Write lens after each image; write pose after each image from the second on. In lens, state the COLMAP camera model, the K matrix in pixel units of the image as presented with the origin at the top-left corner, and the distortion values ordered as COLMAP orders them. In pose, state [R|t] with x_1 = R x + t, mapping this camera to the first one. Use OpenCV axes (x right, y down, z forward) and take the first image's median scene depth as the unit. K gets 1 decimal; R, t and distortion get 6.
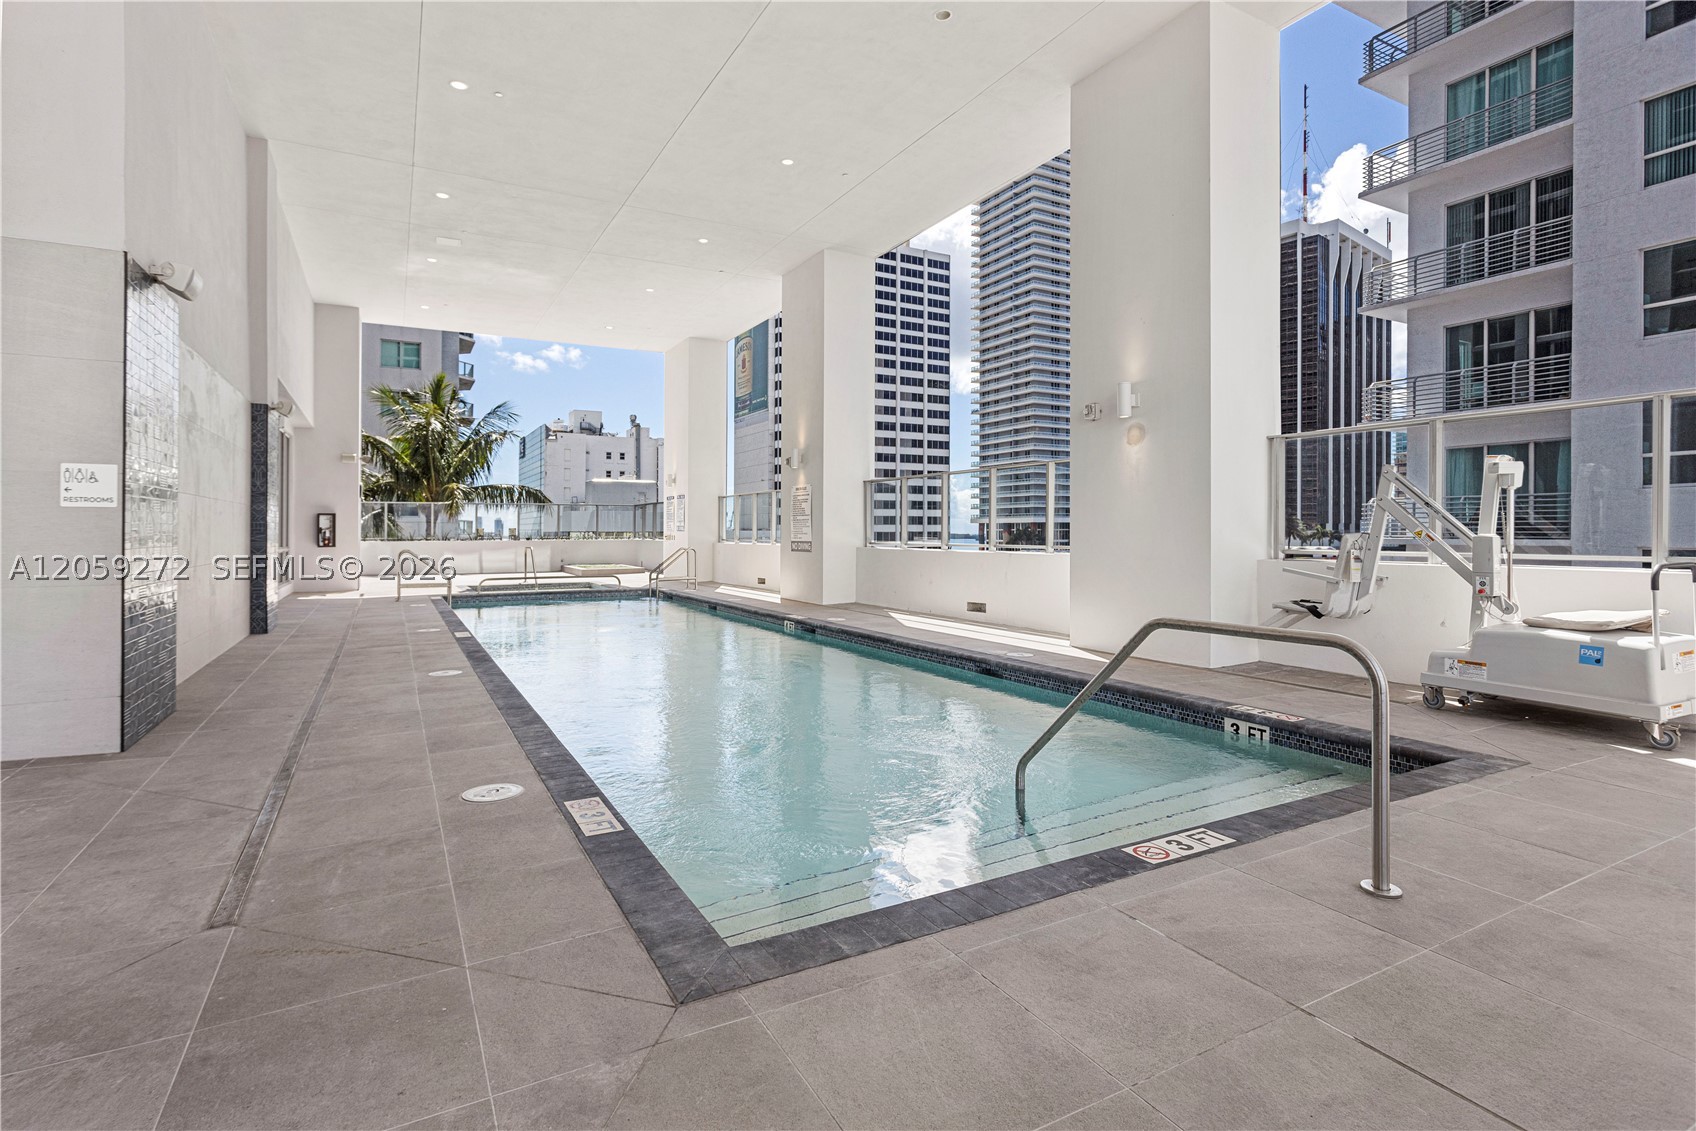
lens RADIAL K [[820.7, 0, 843.6], [0, 820.7, 530.7], [0, 0, 1]] dist [0.002245, 0.001298]
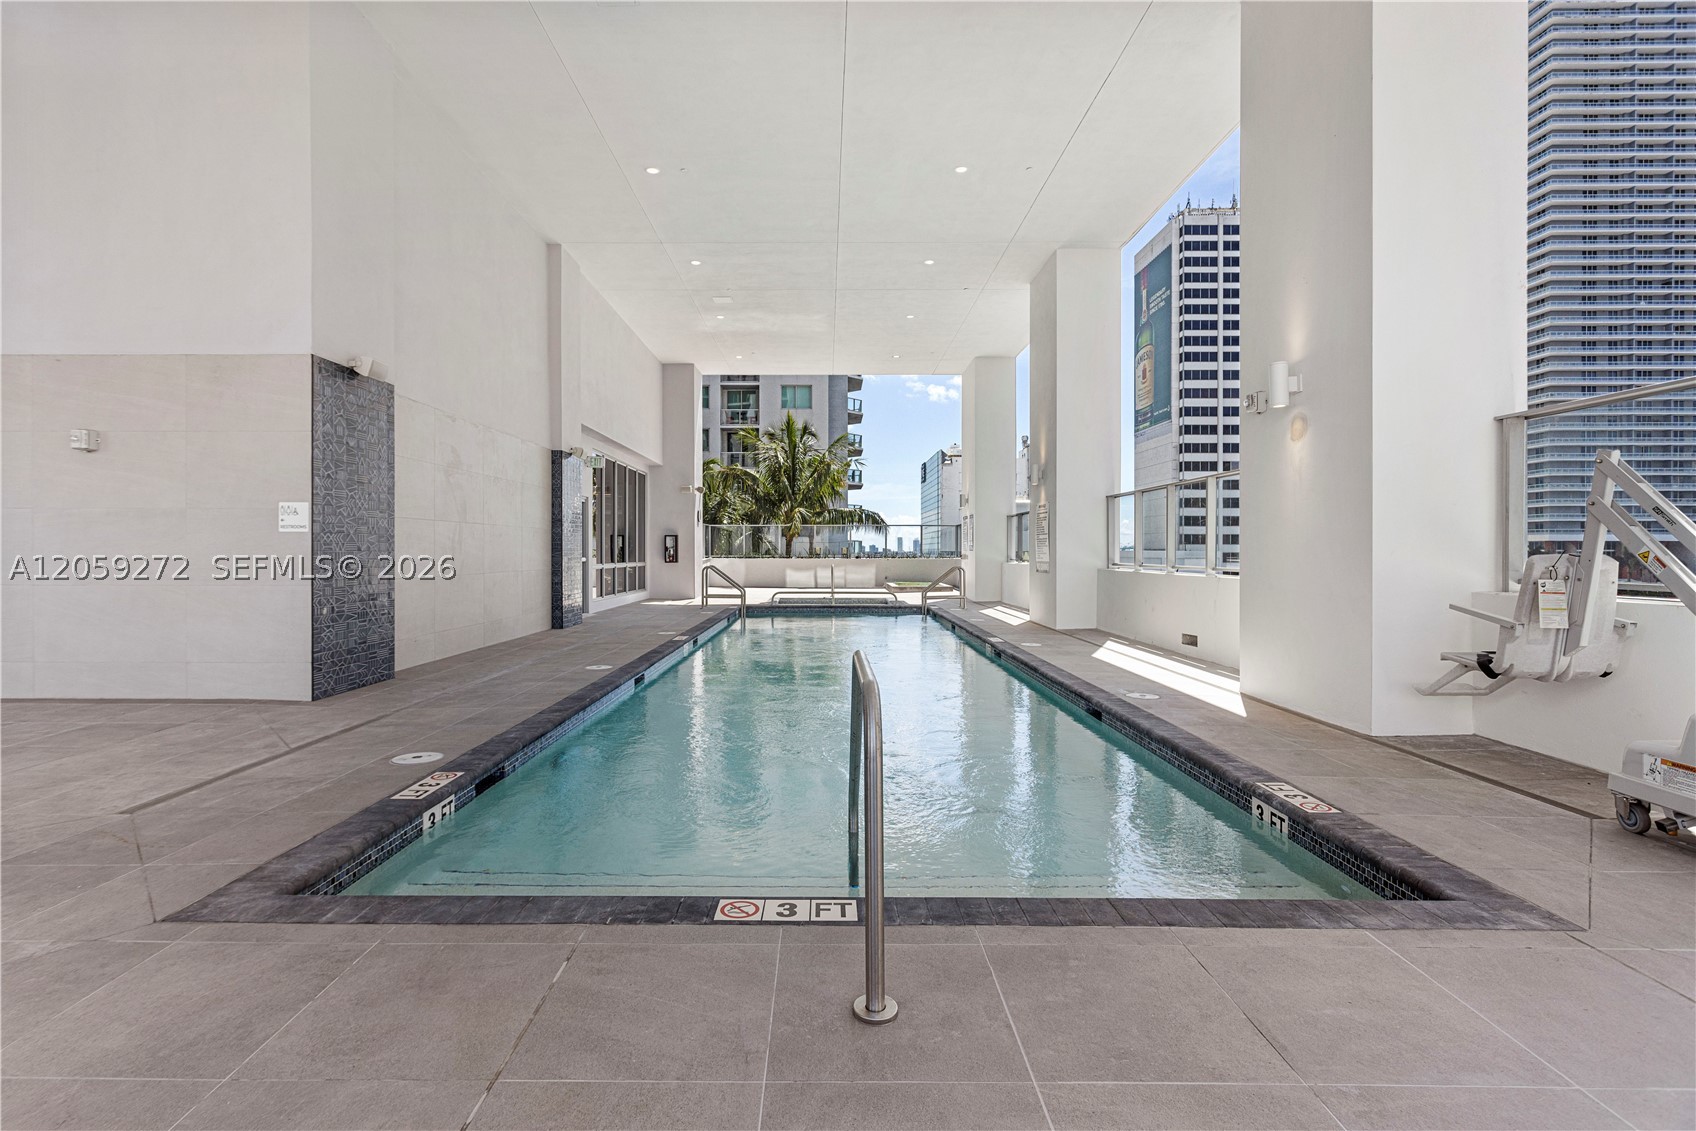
lens RADIAL K [[814.0, 0, 823.7], [0, 814.0, 556.6], [0, 0, 1]] dist [-0.000317, 0.000687]
pose [[0.874646, 0.006658, -0.484717, 0.417826], [-0.003153, 0.999963, 0.008047, 0.000421], [0.484753, -0.005510, 0.874634, 0.129189]]
